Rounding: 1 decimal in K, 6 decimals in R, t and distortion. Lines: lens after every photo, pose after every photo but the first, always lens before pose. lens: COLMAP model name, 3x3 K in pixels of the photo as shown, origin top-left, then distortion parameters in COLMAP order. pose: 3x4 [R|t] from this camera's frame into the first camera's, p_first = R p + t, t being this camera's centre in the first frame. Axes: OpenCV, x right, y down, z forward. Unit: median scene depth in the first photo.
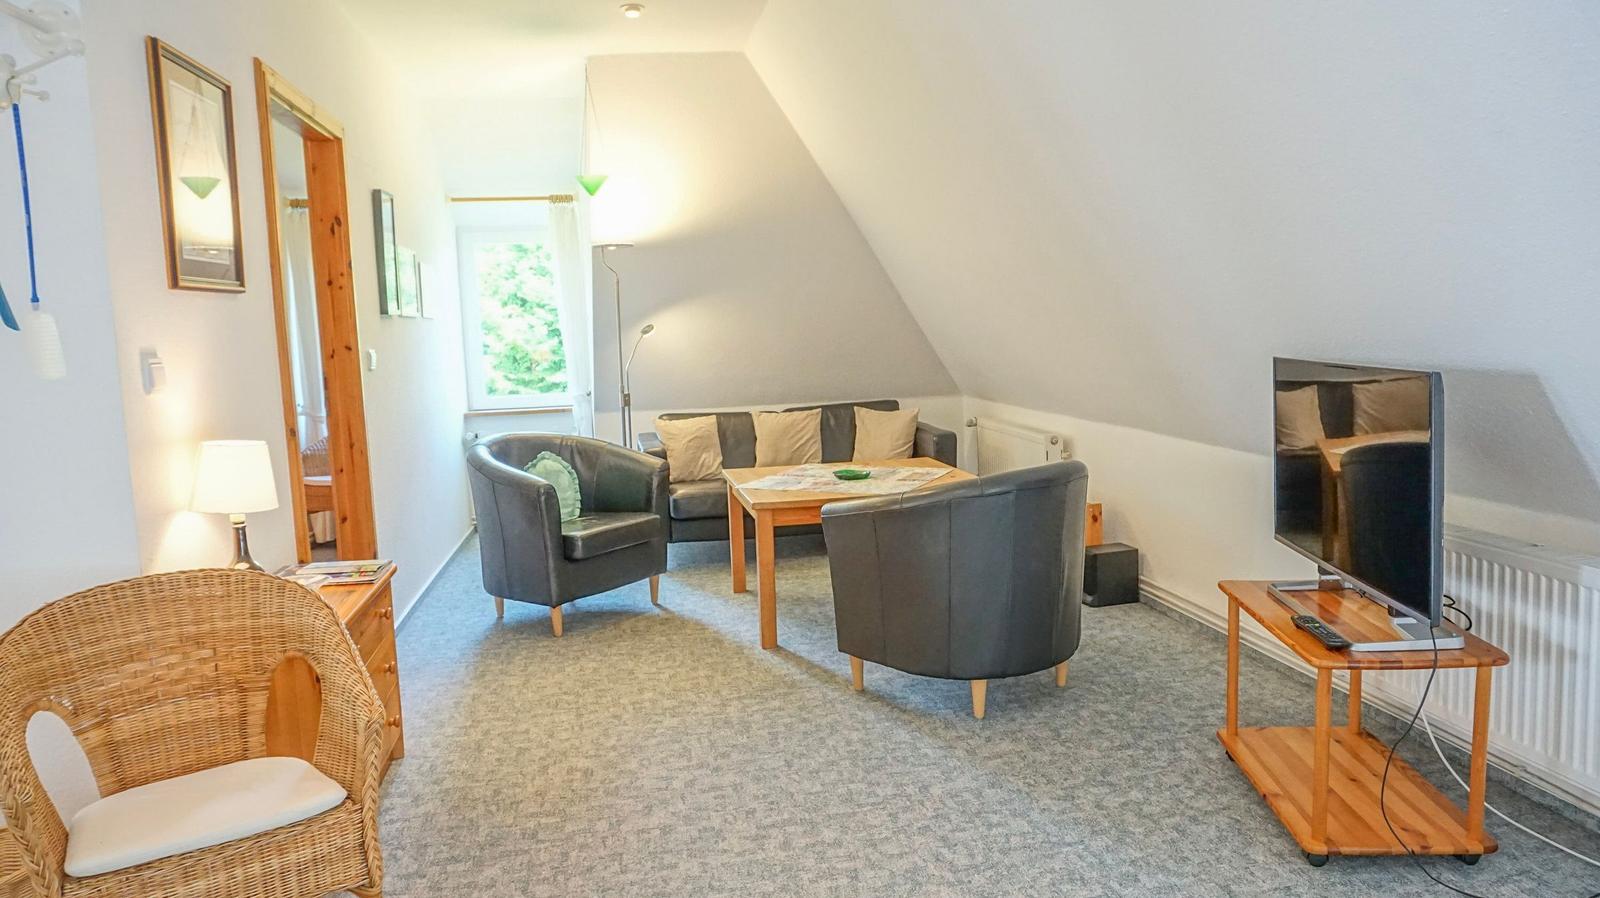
lens RADIAL K [[1063.6, 0, 810.3], [0, 1063.6, 447.8], [0, 0, 1]] dist [-0.037230, 0.024374]
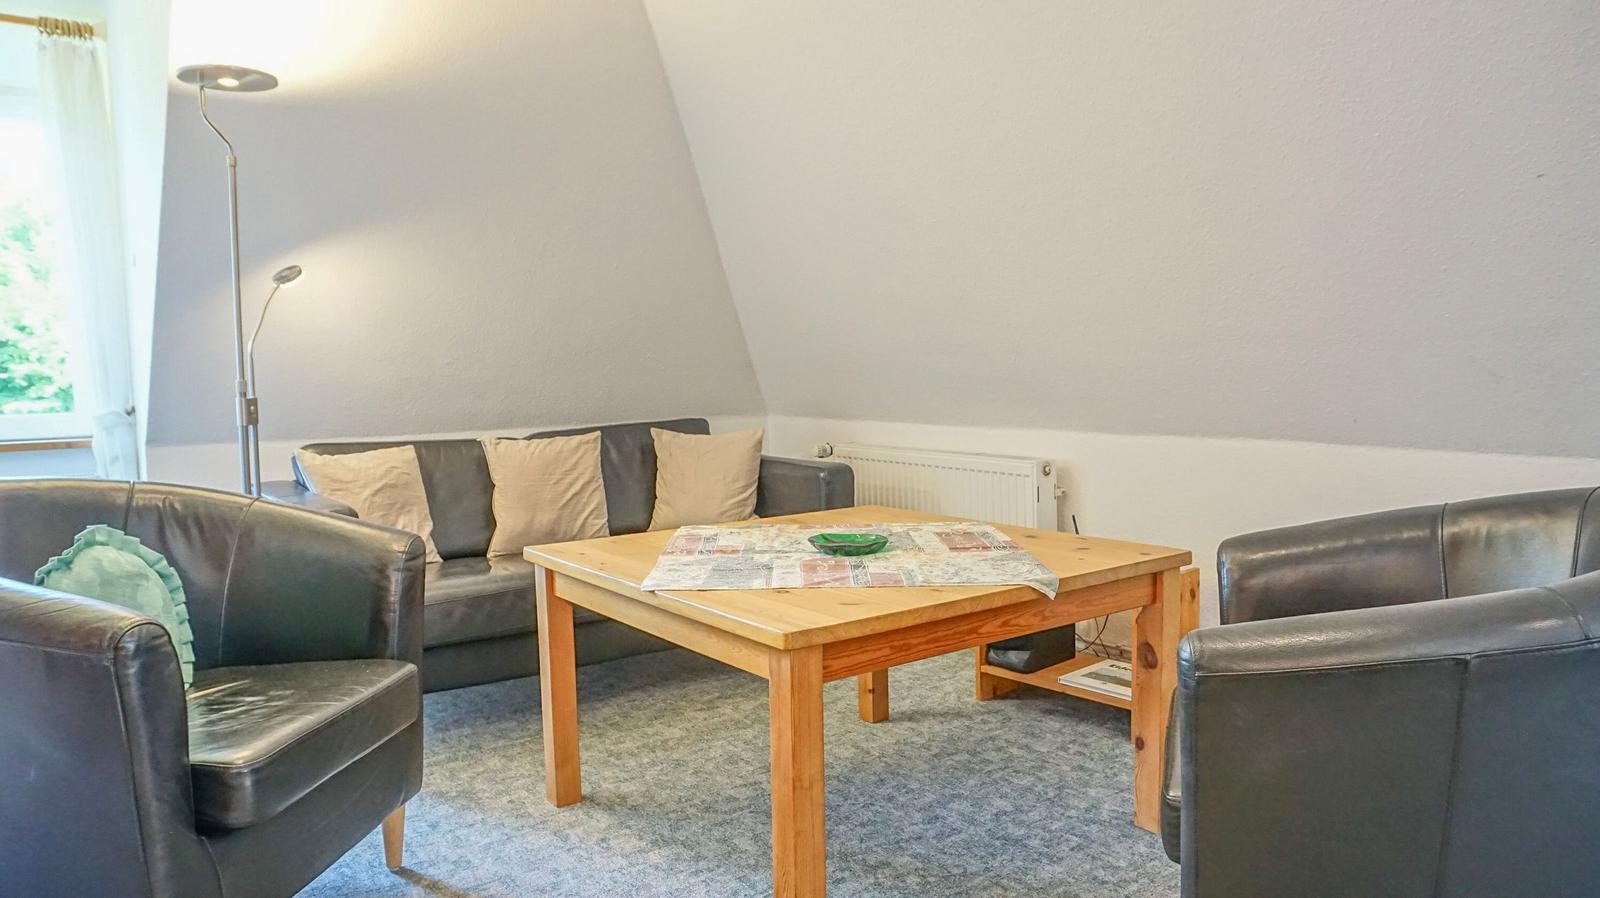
lens RADIAL K [[1063.6, 0, 810.3], [0, 1063.6, 447.8], [0, 0, 1]] dist [-0.037230, 0.024374]
pose [[0.903431, -0.016281, 0.428423, -0.140450], [0.038022, 0.998384, -0.042237, 0.001186], [-0.427043, 0.054448, 0.902590, 0.431511]]
